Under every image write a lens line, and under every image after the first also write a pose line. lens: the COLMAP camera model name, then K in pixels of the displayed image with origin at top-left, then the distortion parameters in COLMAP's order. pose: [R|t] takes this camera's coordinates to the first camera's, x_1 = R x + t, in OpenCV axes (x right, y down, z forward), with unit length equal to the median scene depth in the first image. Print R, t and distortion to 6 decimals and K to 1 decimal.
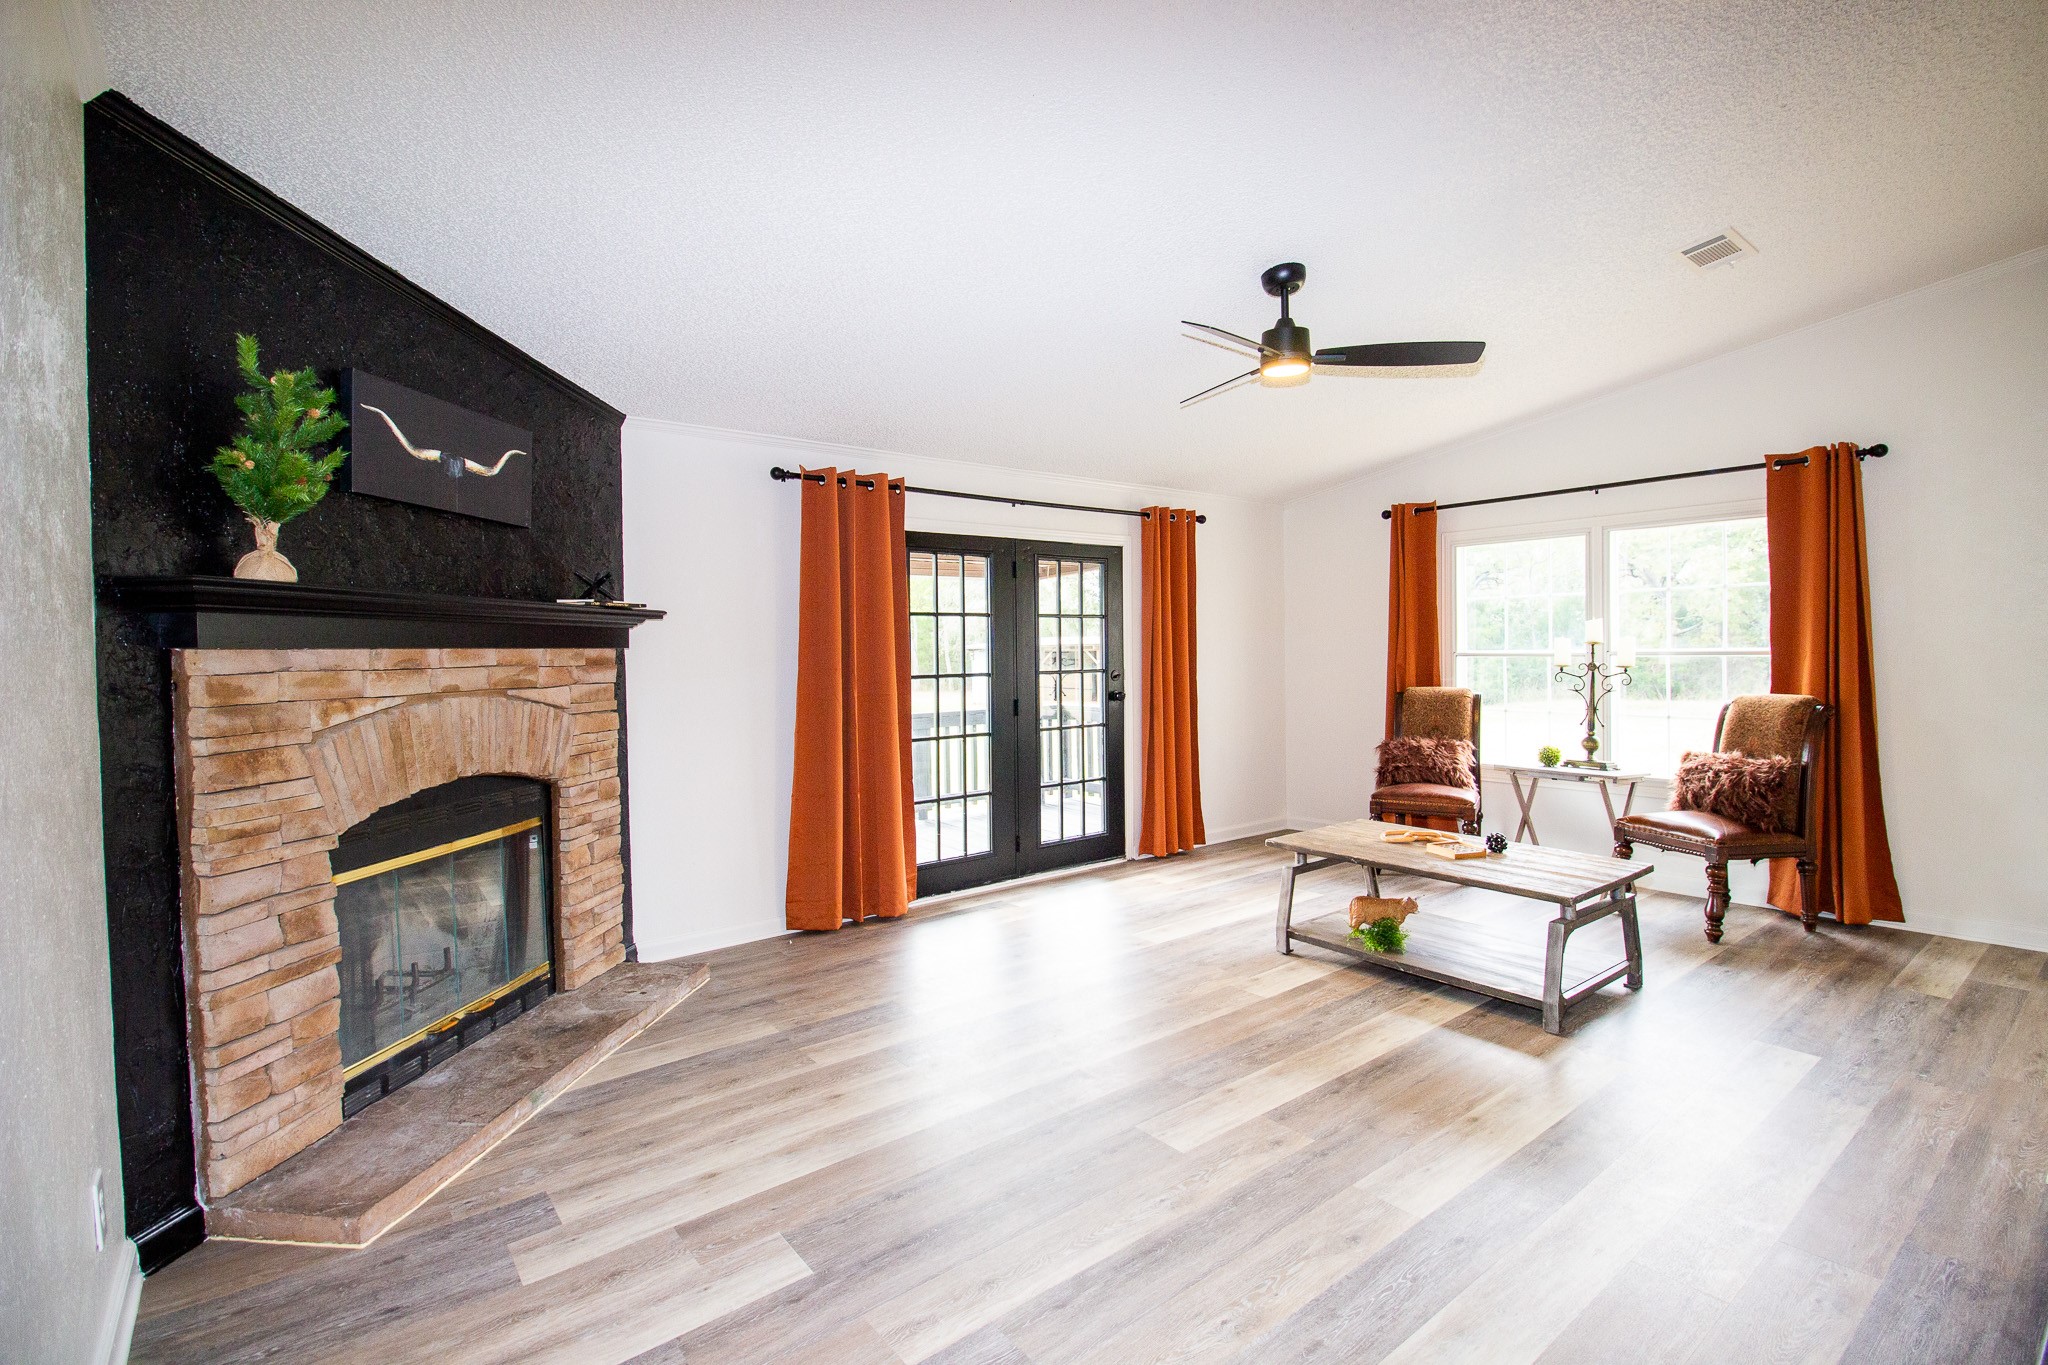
lens RADIAL K [[947.0, 0, 1021.2], [0, 947.0, 672.8], [0, 0, 1]] dist [0.001693, 0.000054]
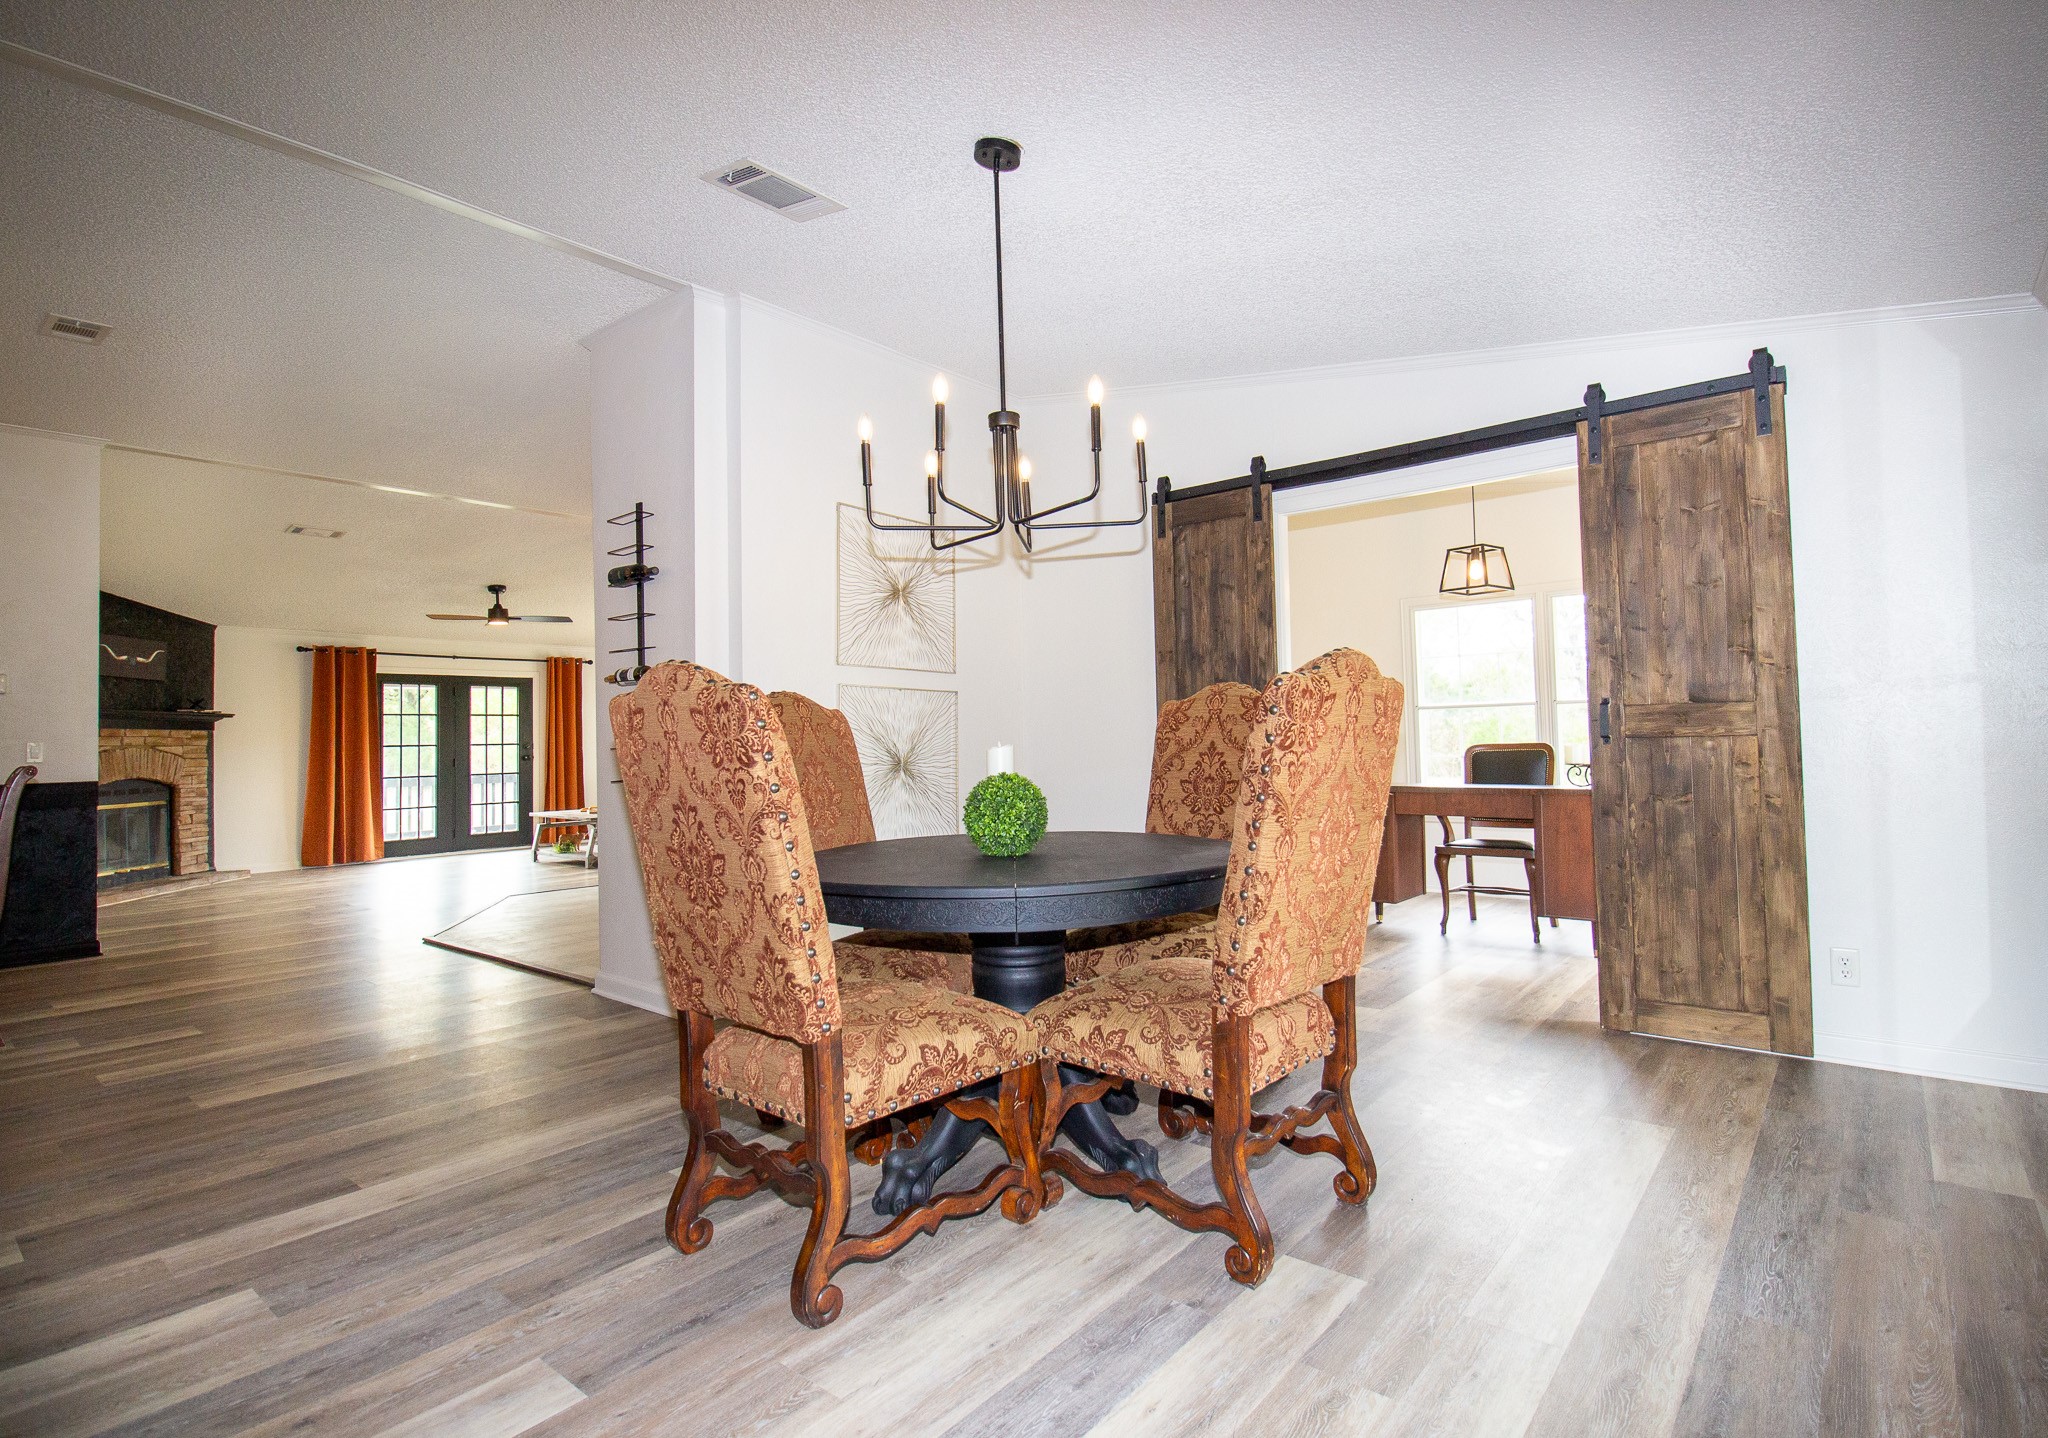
lens RADIAL K [[1023.5, 0, 1032.0], [0, 1023.5, 719.2], [0, 0, 1]] dist [0.002431, -0.000784]
pose [[0.973303, -0.004097, 0.229488, 0.788702], [0.015820, 0.998660, -0.049267, 0.084289], [-0.228979, 0.051582, 0.972064, -1.557870]]
